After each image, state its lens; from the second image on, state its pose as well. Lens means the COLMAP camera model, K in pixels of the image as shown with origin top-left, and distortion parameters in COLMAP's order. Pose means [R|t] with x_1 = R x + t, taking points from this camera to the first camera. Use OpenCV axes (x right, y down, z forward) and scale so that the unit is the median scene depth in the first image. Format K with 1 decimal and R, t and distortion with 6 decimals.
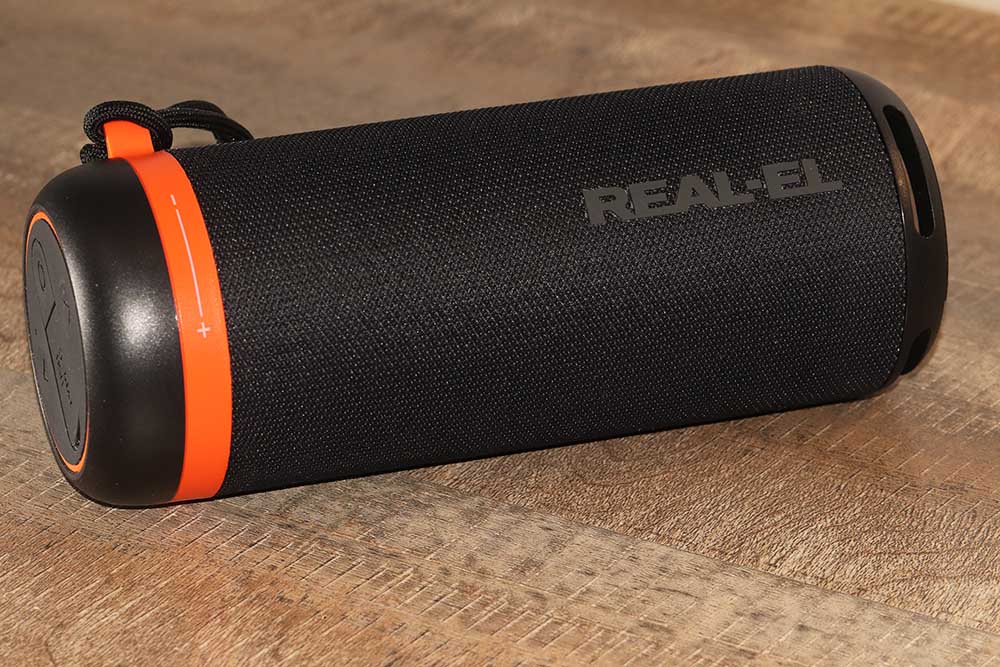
lens RADIAL K [[5110.3, 0, 493.6], [0, 5110.3, 330.0], [0, 0, 1]] dist [-0.021709, 0.000000]
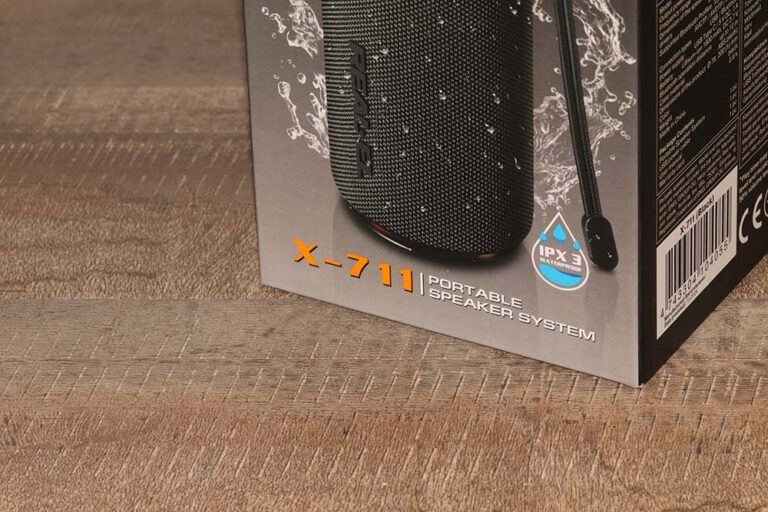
lens RADIAL K [[3924.7, 0, 389.0], [0, 3924.7, 257.0], [0, 0, 1]] dist [-0.021709, 0.000000]
pose [[0.912140, -0.244668, 0.328845, -0.364275], [0.232752, 0.969579, 0.075788, -0.061661], [-0.337384, 0.007410, 0.941338, 0.163826]]
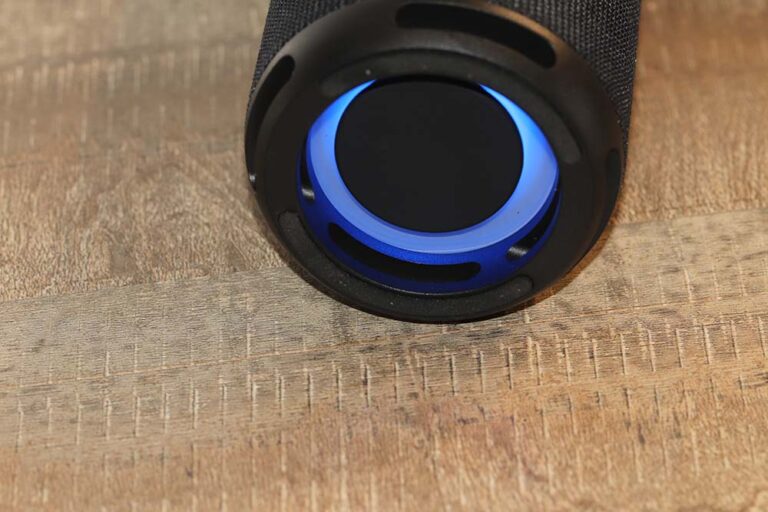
lens RADIAL K [[3924.7, 0, 417.2], [0, 3924.7, 311.9], [0, 0, 1]] dist [-0.021709, 0.000000]
pose [[0.774861, -0.384614, 0.501660, -0.393594], [0.310744, 0.922851, 0.227561, -0.128679], [-0.550481, -0.020440, 0.834597, 0.412066]]
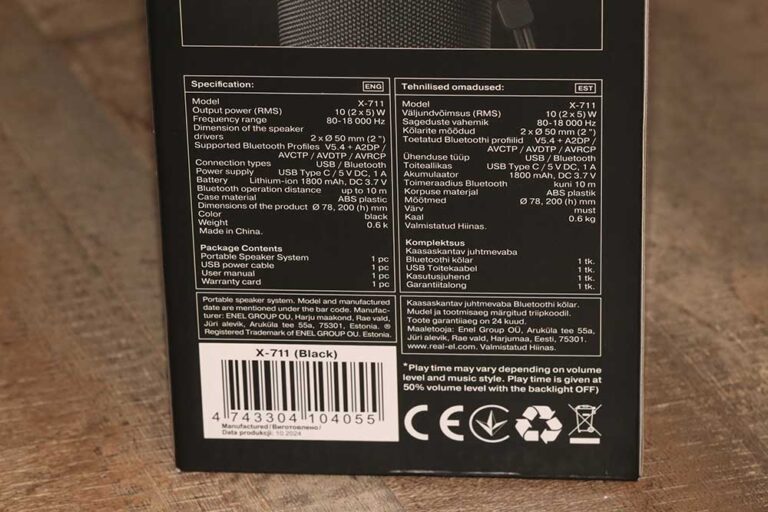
lens RADIAL K [[3924.7, 0, 386.0], [0, 3924.7, 258.1], [0, 0, 1]] dist [-0.021709, 0.000000]
pose [[0.767115, 0.311489, -0.560812, 0.485681], [-0.285707, 0.948607, 0.136072, -0.125675], [0.574375, 0.055845, 0.816685, 0.314815]]
